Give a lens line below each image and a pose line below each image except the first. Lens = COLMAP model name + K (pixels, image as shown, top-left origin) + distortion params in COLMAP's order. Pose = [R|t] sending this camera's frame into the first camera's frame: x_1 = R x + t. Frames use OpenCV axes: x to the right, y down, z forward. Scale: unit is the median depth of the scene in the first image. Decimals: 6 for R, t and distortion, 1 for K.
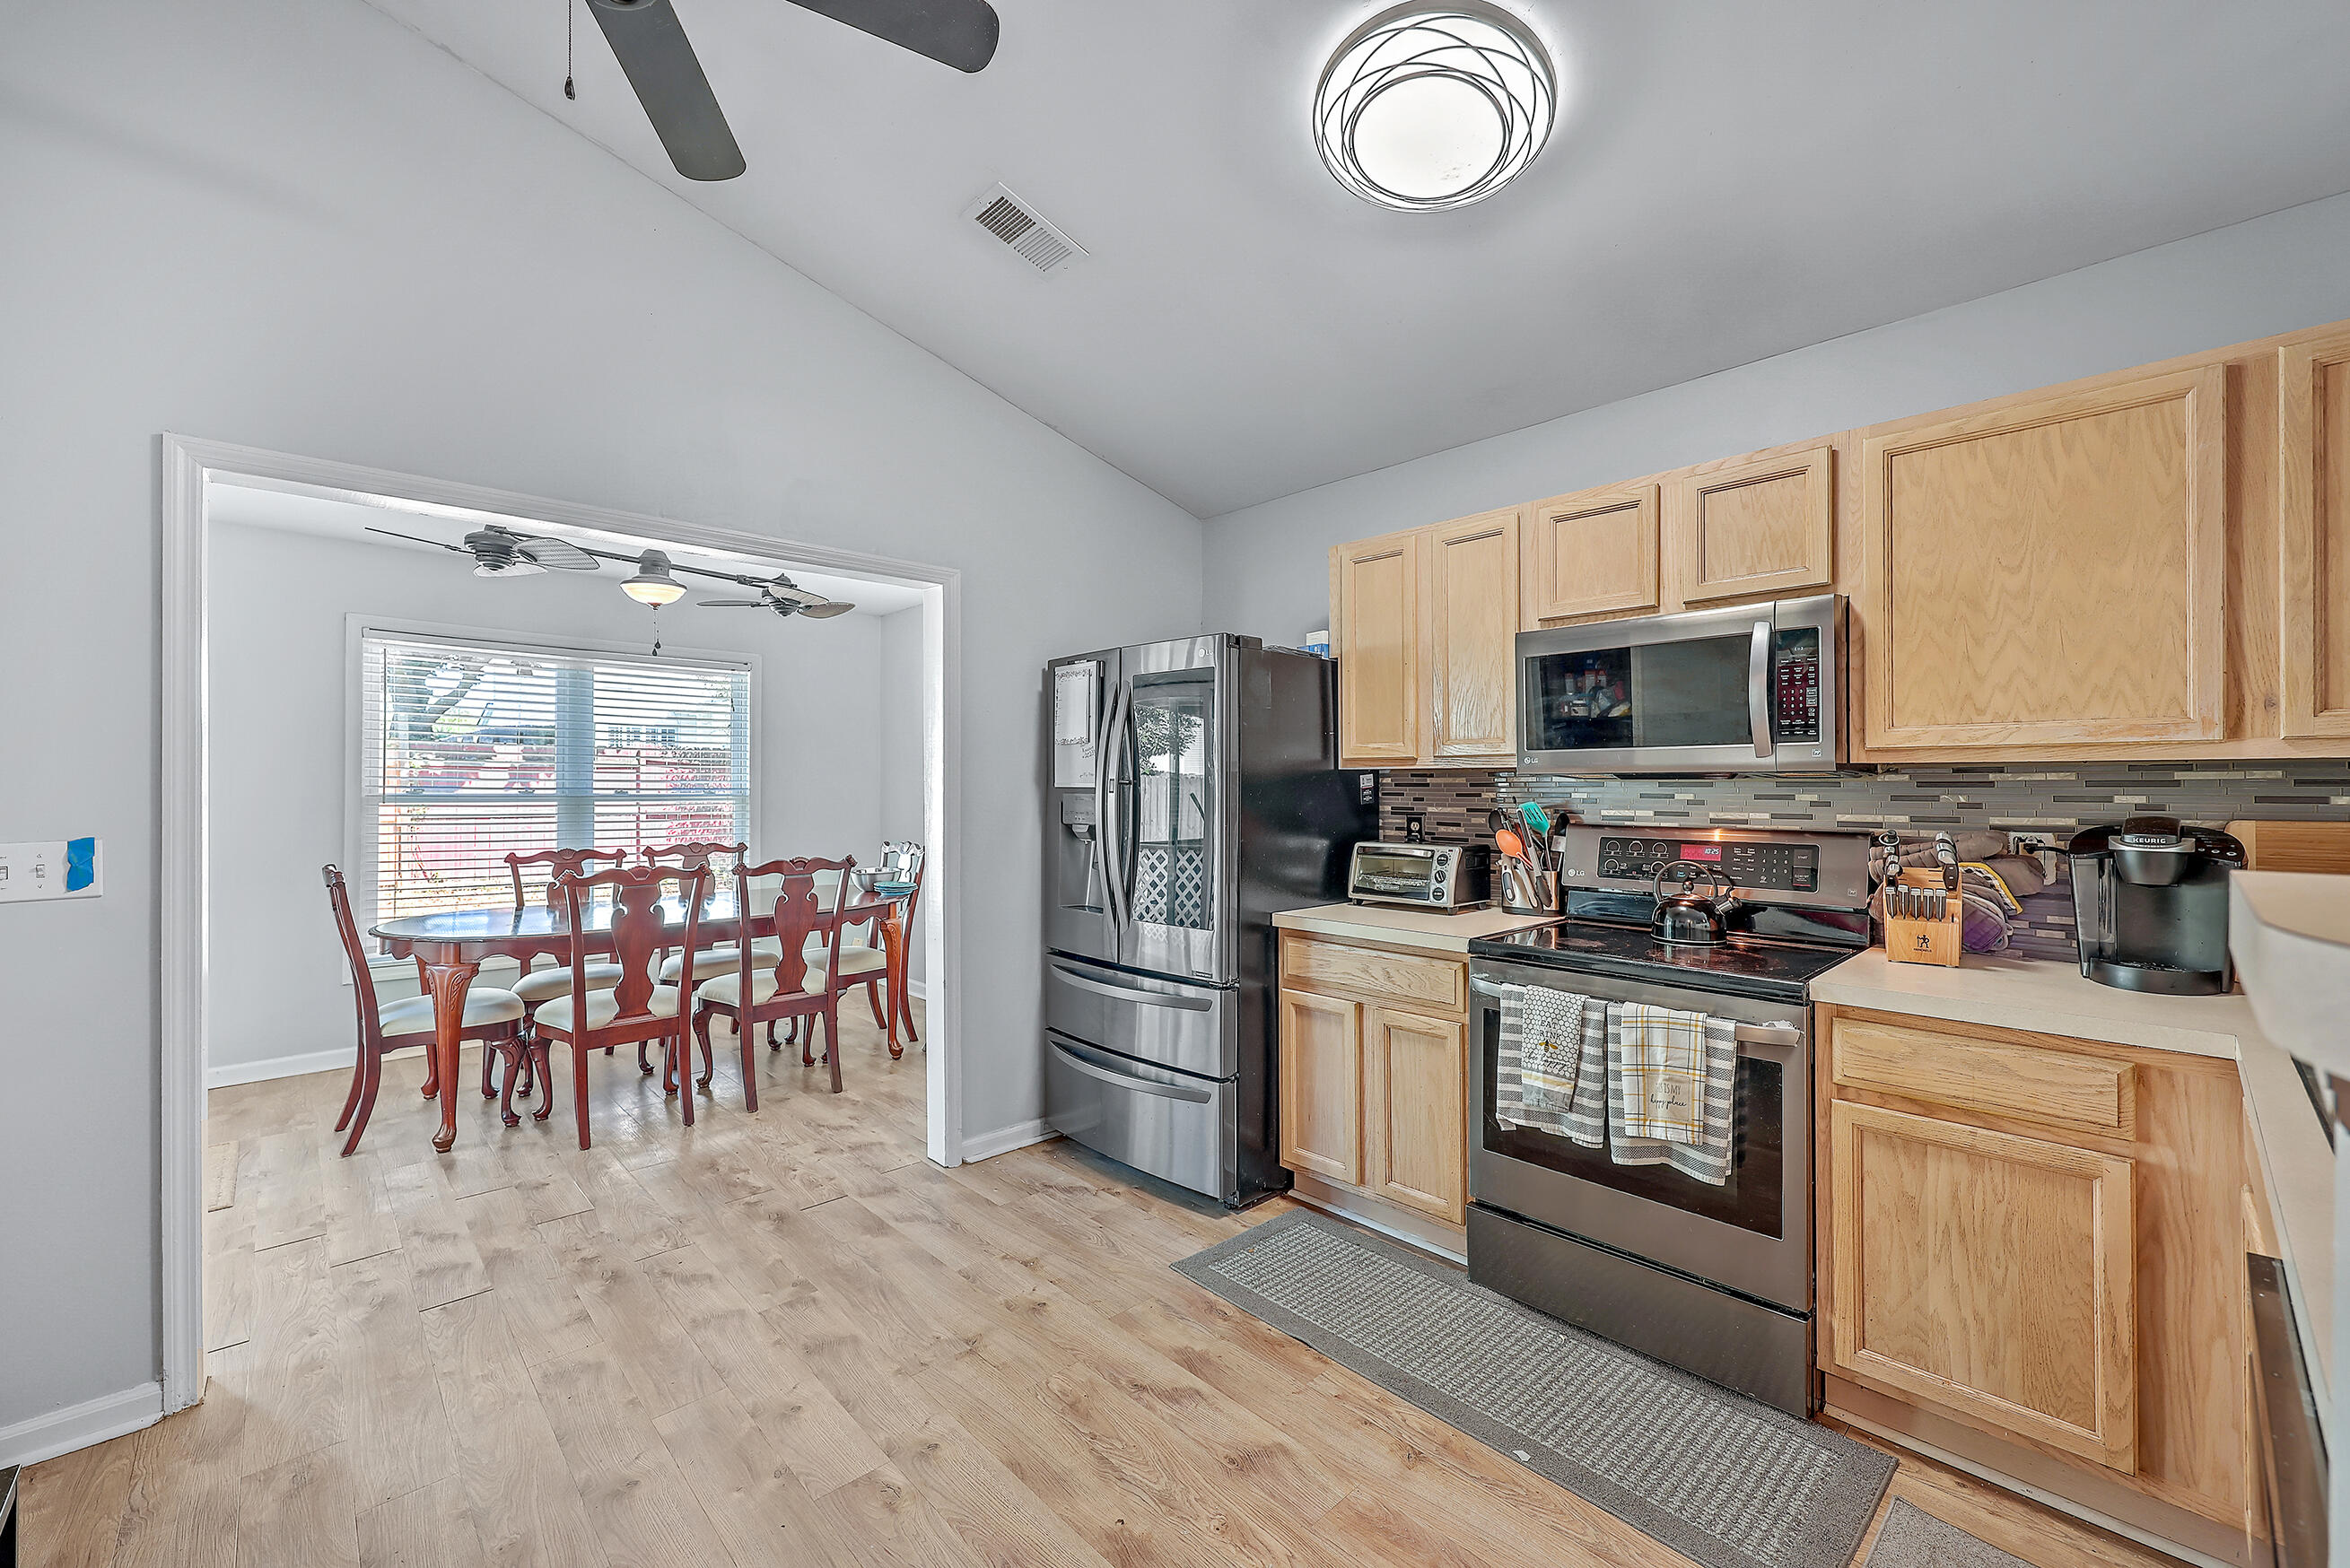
lens RADIAL K [[920.2, 0, 1172.1], [0, 920.2, 781.7], [0, 0, 1]] dist [-0.000510, -0.000080]
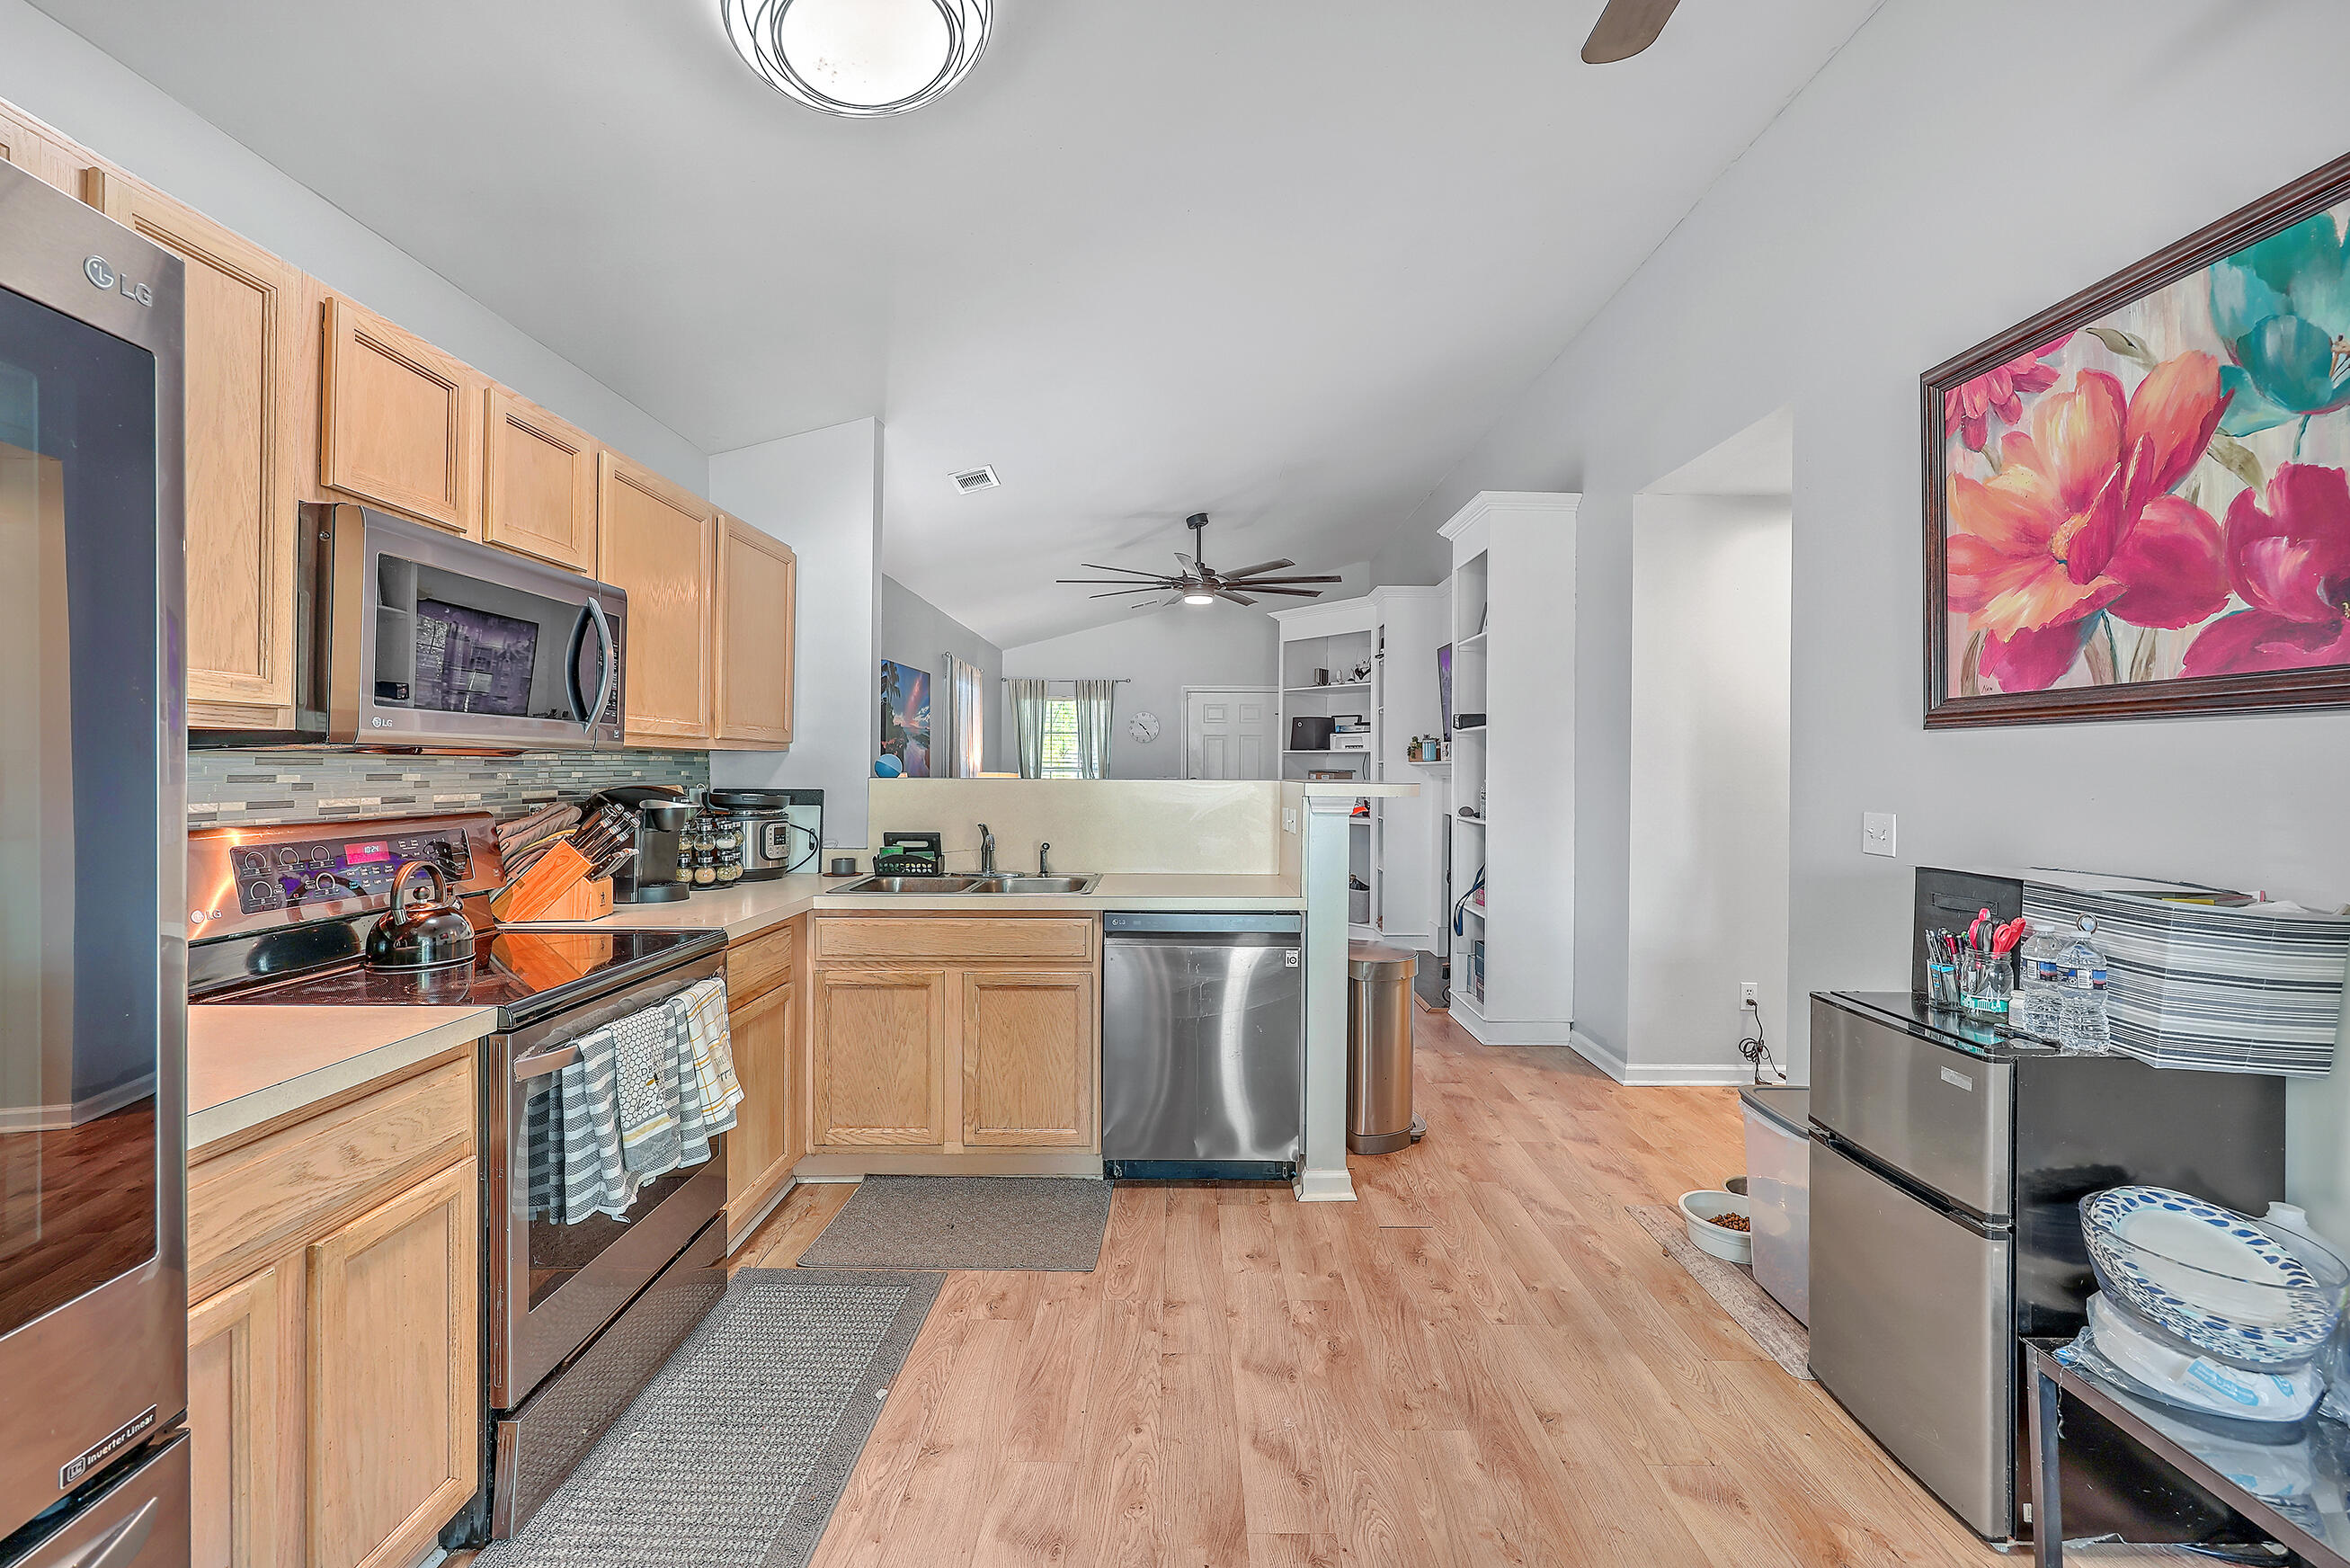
lens RADIAL K [[957.4, 0, 1177.3], [0, 957.4, 771.8], [0, 0, 1]] dist [0.000674, -0.000093]
pose [[-0.721848, -0.006508, 0.692021, -0.509449], [-0.007172, 0.999972, 0.001922, 0.005596], [-0.692015, -0.003576, -0.721875, 1.267233]]
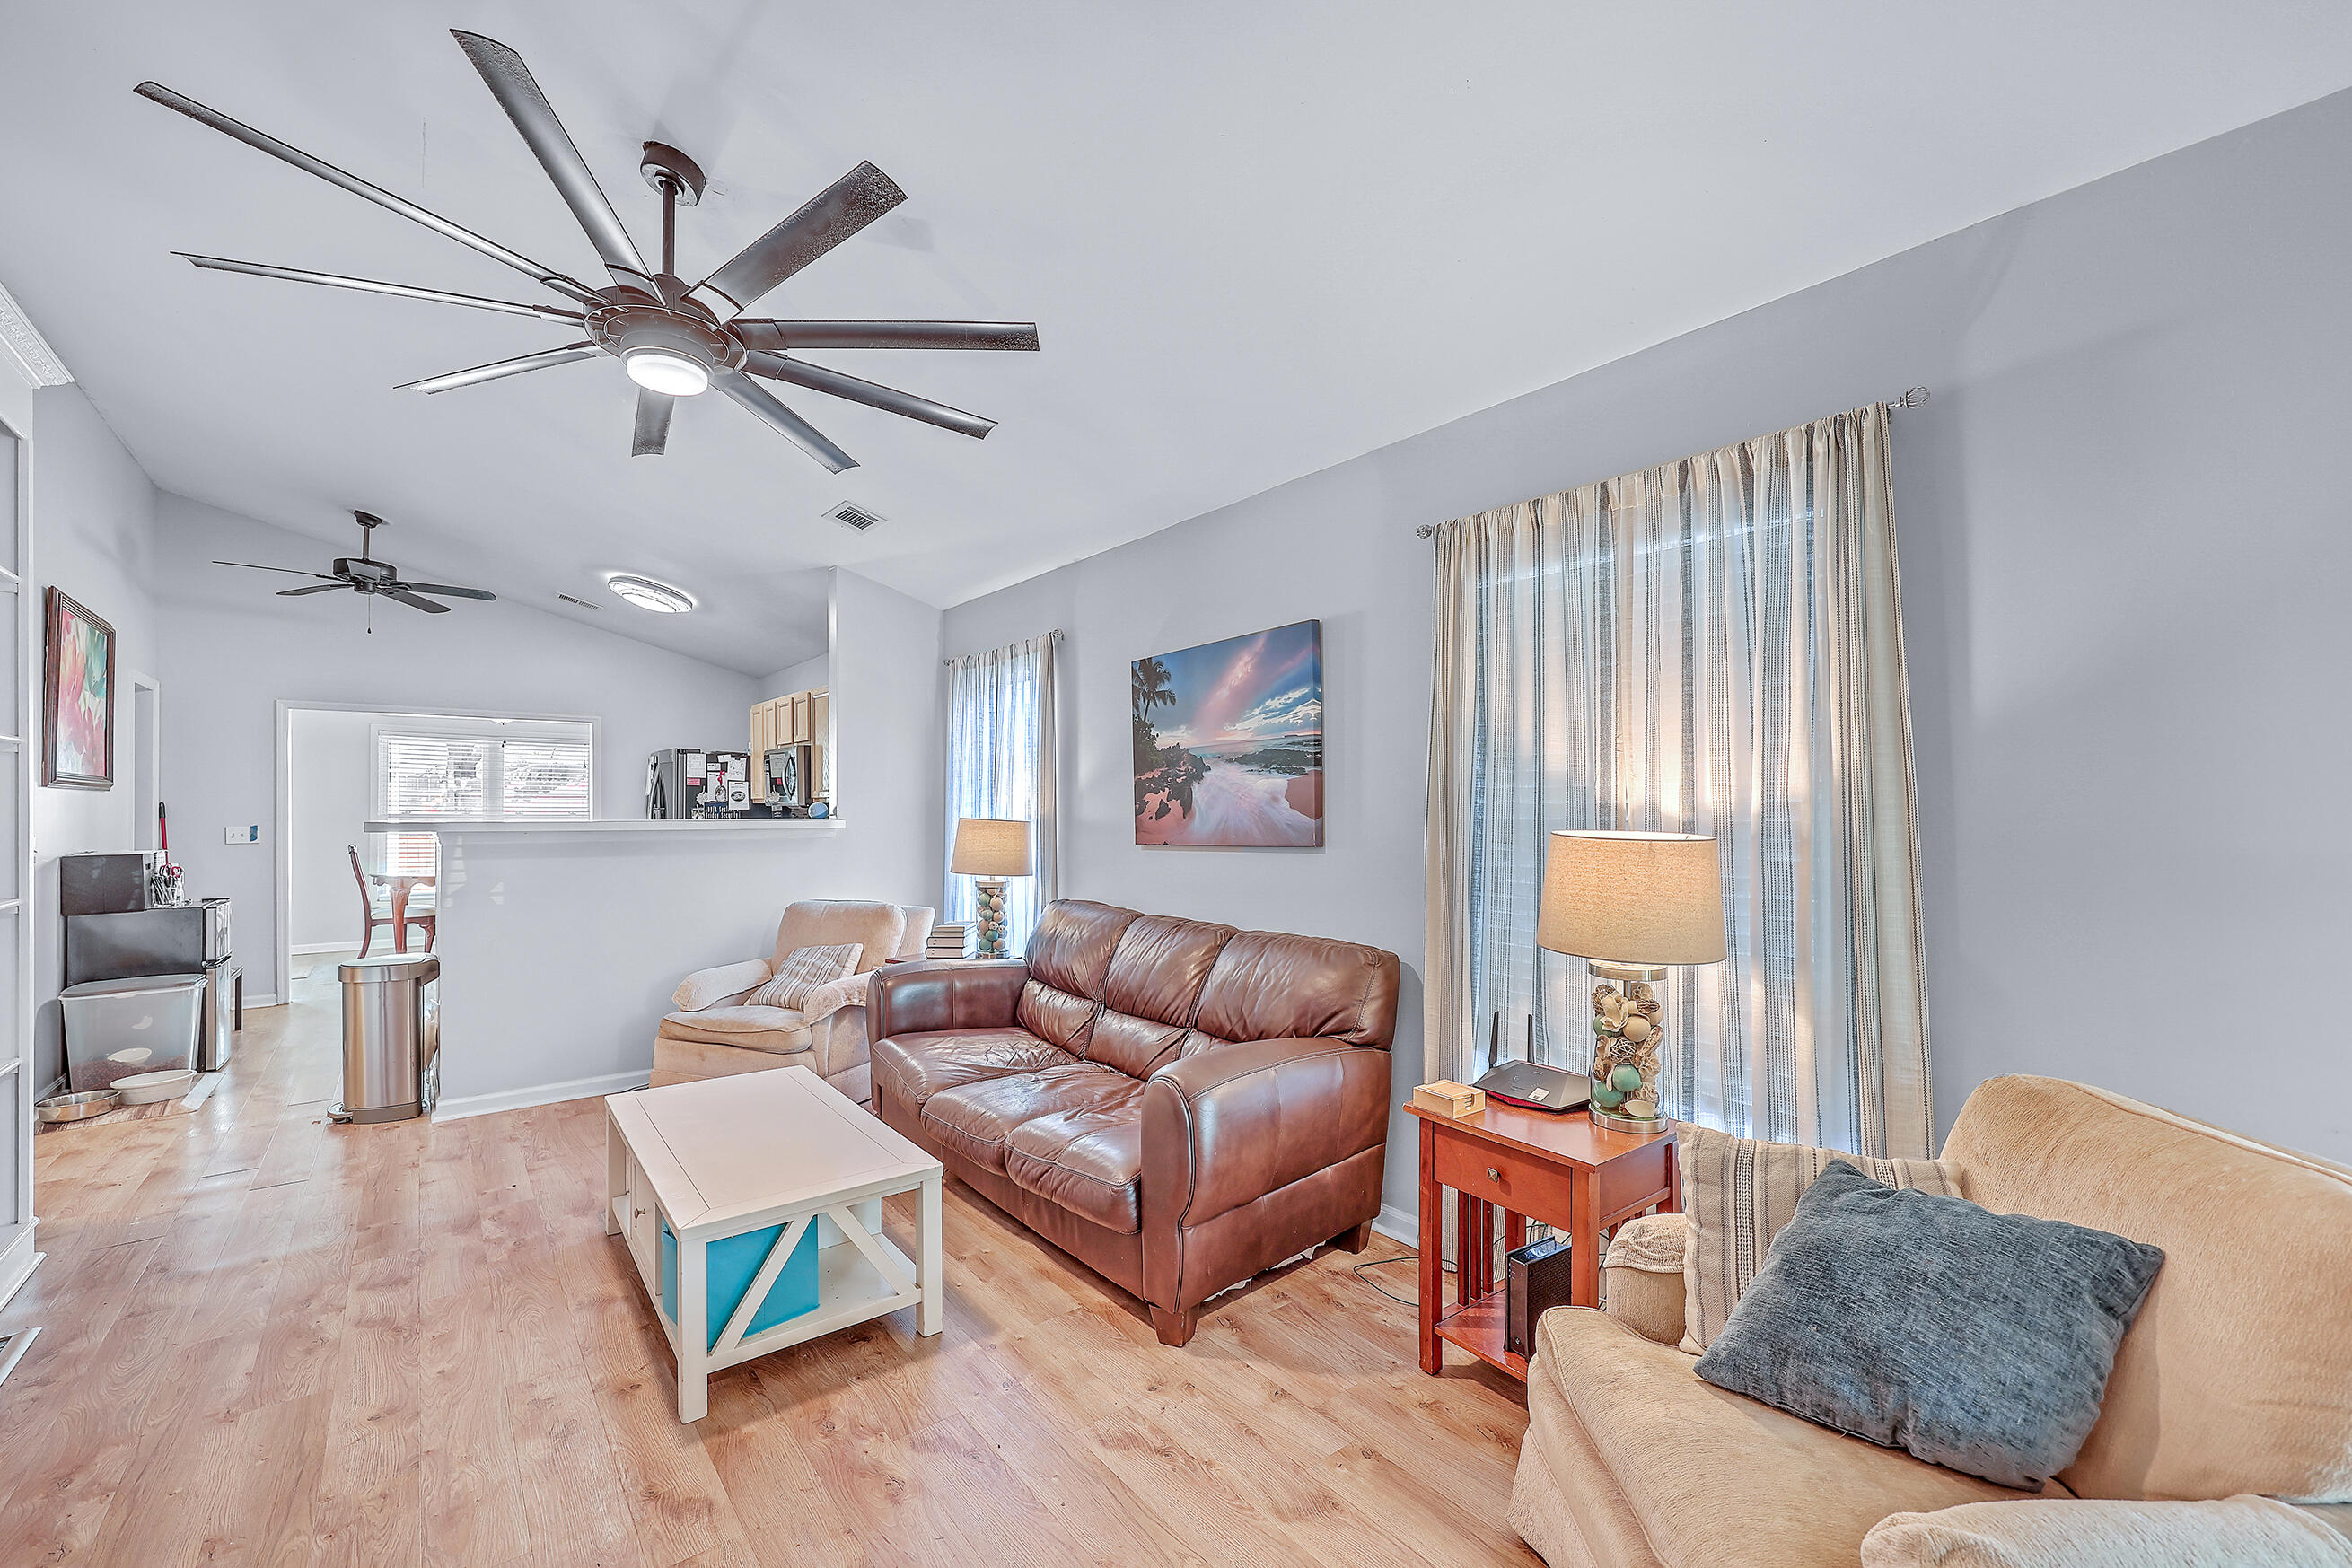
lens RADIAL K [[959.2, 0, 1174.2], [0, 959.2, 802.9], [0, 0, 1]] dist [0.002129, -0.000072]
pose [[0.995708, 0.002009, -0.092523, 2.019746], [-0.002343, 0.999991, -0.003498, -0.008181], [0.092516, 0.003700, 0.995704, -1.779443]]
